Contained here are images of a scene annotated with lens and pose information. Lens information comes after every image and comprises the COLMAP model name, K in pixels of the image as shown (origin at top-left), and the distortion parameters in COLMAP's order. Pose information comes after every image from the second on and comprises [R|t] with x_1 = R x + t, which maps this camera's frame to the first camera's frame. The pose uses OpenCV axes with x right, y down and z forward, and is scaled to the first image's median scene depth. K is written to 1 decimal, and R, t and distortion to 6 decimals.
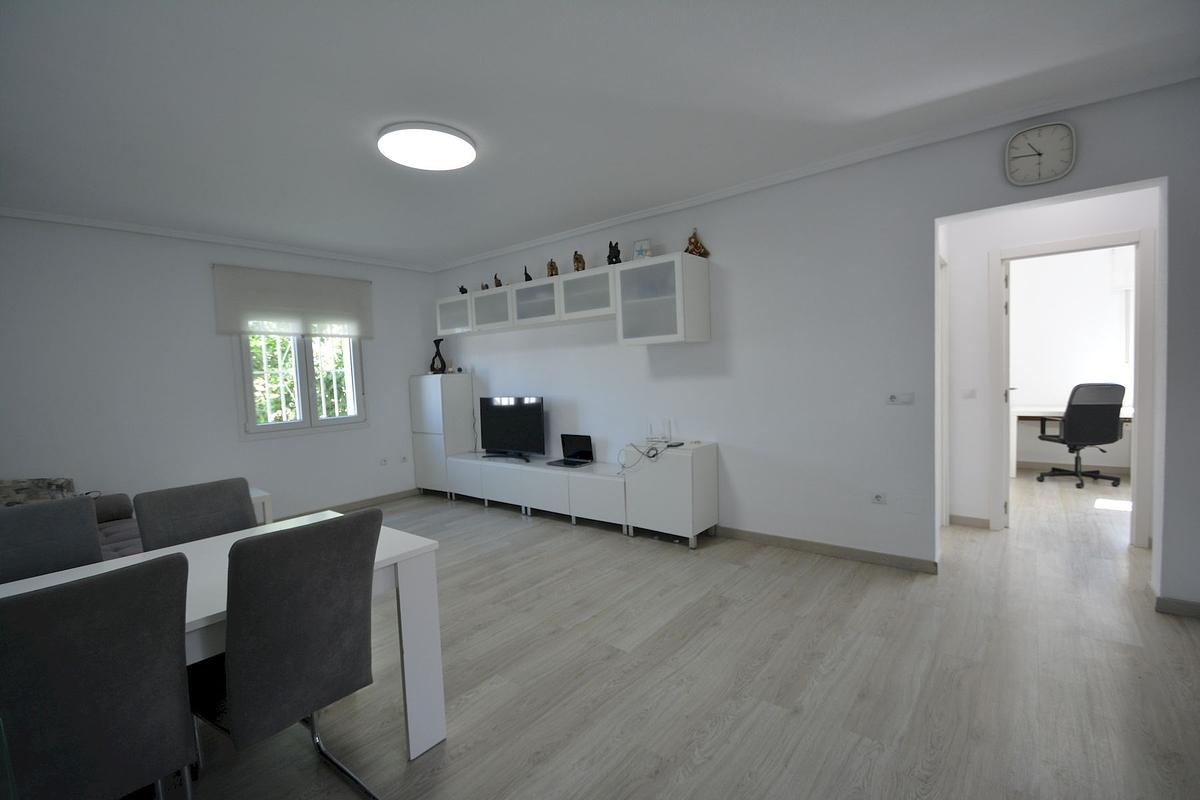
lens RADIAL K [[529.9, 0, 601.9], [0, 529.9, 401.8], [0, 0, 1]] dist [-0.003450, -0.006078]
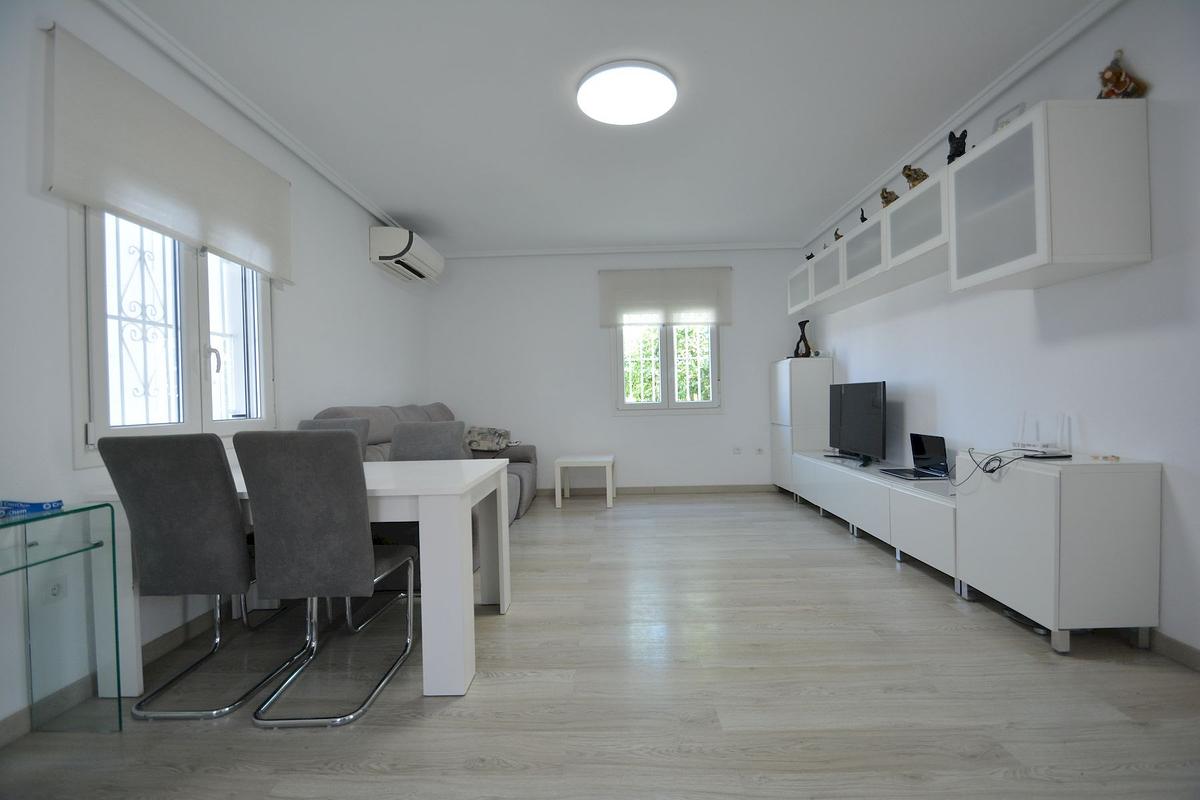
lens RADIAL K [[529.9, 0, 597.4], [0, 529.9, 401.9], [0, 0, 1]] dist [-0.003450, -0.006078]
pose [[0.603921, 0.033964, -0.796320, 0.255766], [-0.049127, 0.998778, 0.005342, 0.038995], [0.795529, 0.035895, 0.604852, 0.257367]]
